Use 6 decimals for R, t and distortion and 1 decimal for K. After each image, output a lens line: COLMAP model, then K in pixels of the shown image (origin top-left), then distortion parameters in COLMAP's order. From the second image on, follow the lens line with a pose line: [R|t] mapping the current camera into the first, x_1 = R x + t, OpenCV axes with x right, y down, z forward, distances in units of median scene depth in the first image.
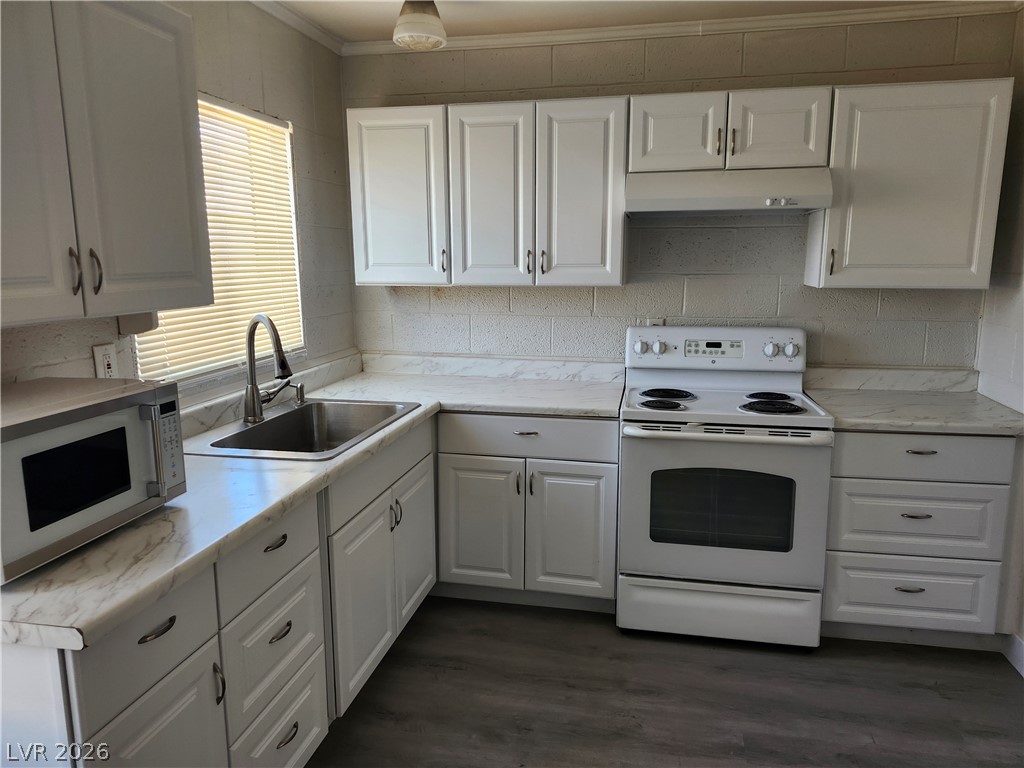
lens RADIAL K [[707.0, 0, 512.0], [0, 707.0, 384.0], [0, 0, 1]] dist [0.124045, -0.127455]
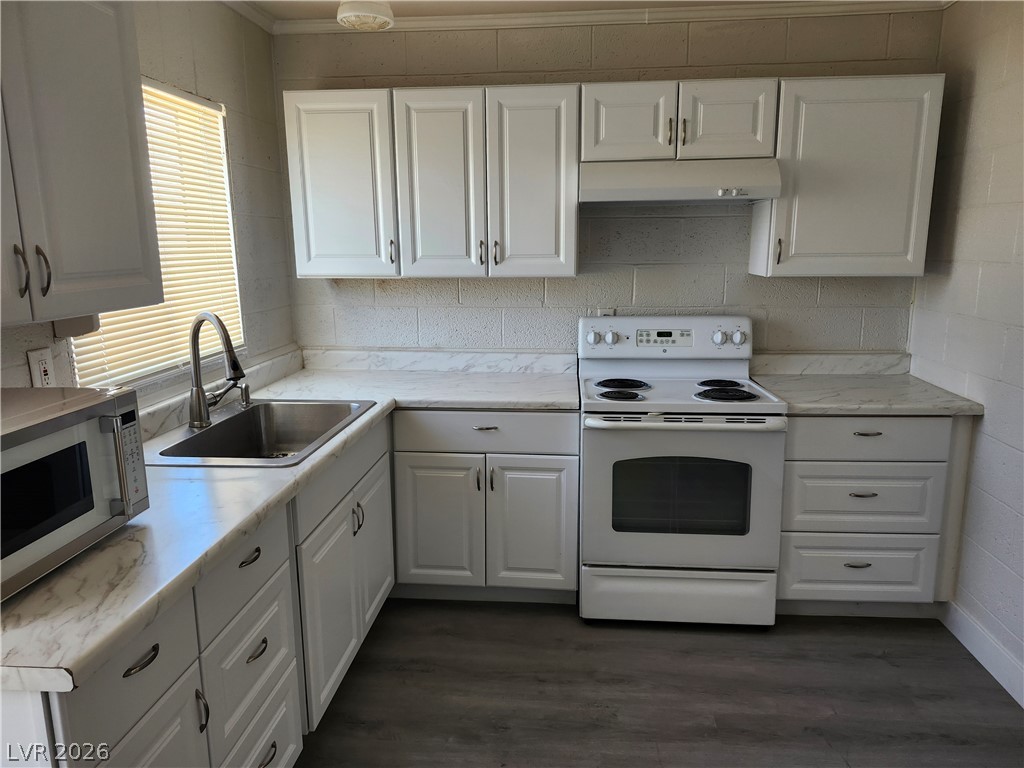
lens RADIAL K [[710.7, 0, 505.4], [0, 710.7, 387.6], [0, 0, 1]] dist [0.115156, -0.120448]
pose [[0.993809, -0.027717, 0.107594, -0.057799], [0.025423, 0.999421, 0.022633, -0.008501], [-0.108158, -0.019758, 0.993937, 0.017796]]
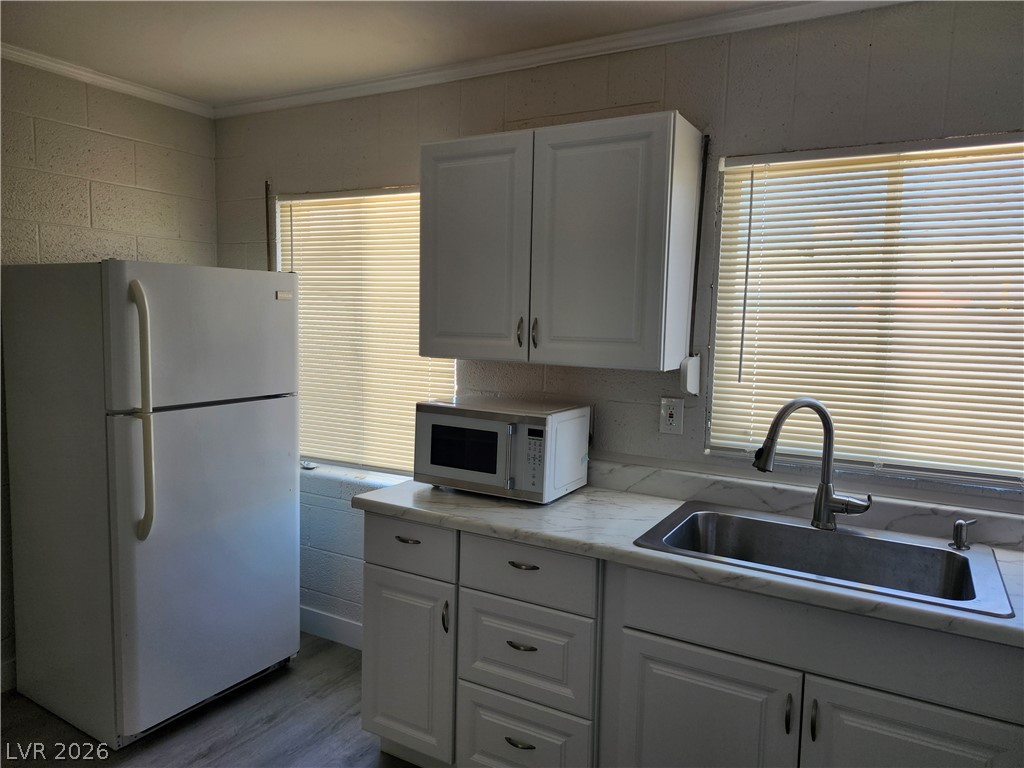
lens RADIAL K [[707.0, 0, 512.0], [0, 707.0, 384.0], [0, 0, 1]] dist [0.124045, -0.127455]
pose [[-0.300243, 0.084983, -0.950069, 0.471075], [-0.193919, 0.969785, 0.148029, -0.145666], [0.933943, 0.228681, -0.274691, 0.775326]]
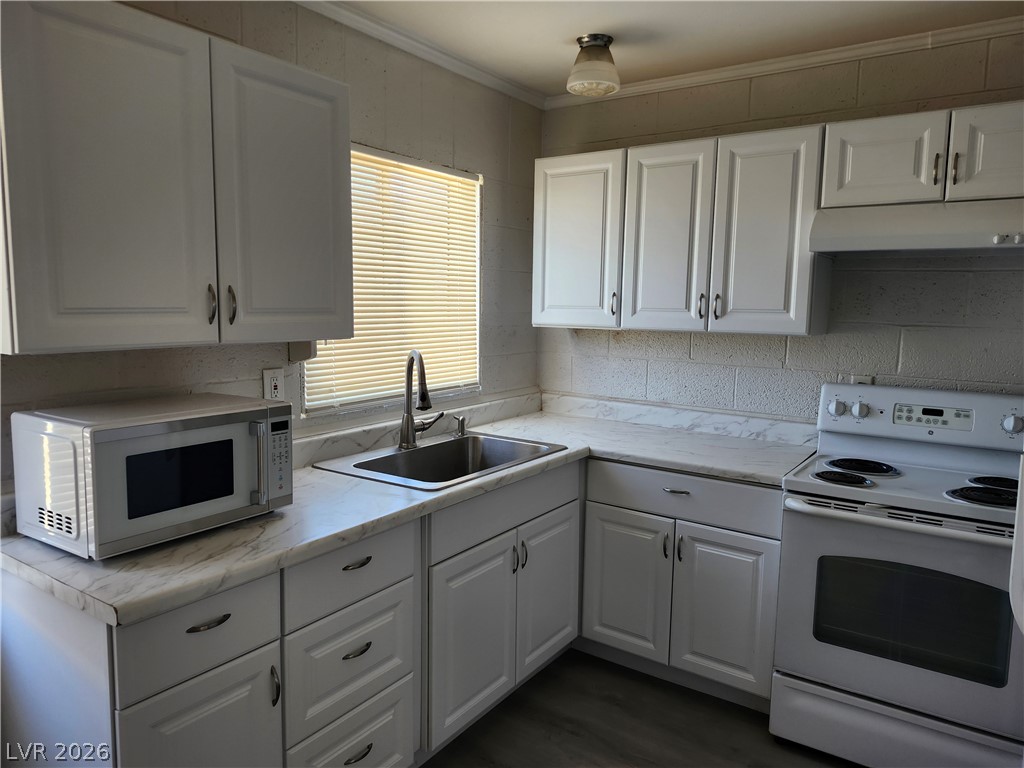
lens RADIAL K [[704.5, 0, 508.8], [0, 704.5, 382.1], [0, 0, 1]] dist [0.109411, -0.125915]
pose [[0.922831, 0.063027, -0.380014, 0.160964], [-0.087414, 0.995051, -0.047245, -0.008516], [0.375156, 0.076818, 0.923773, 0.061848]]
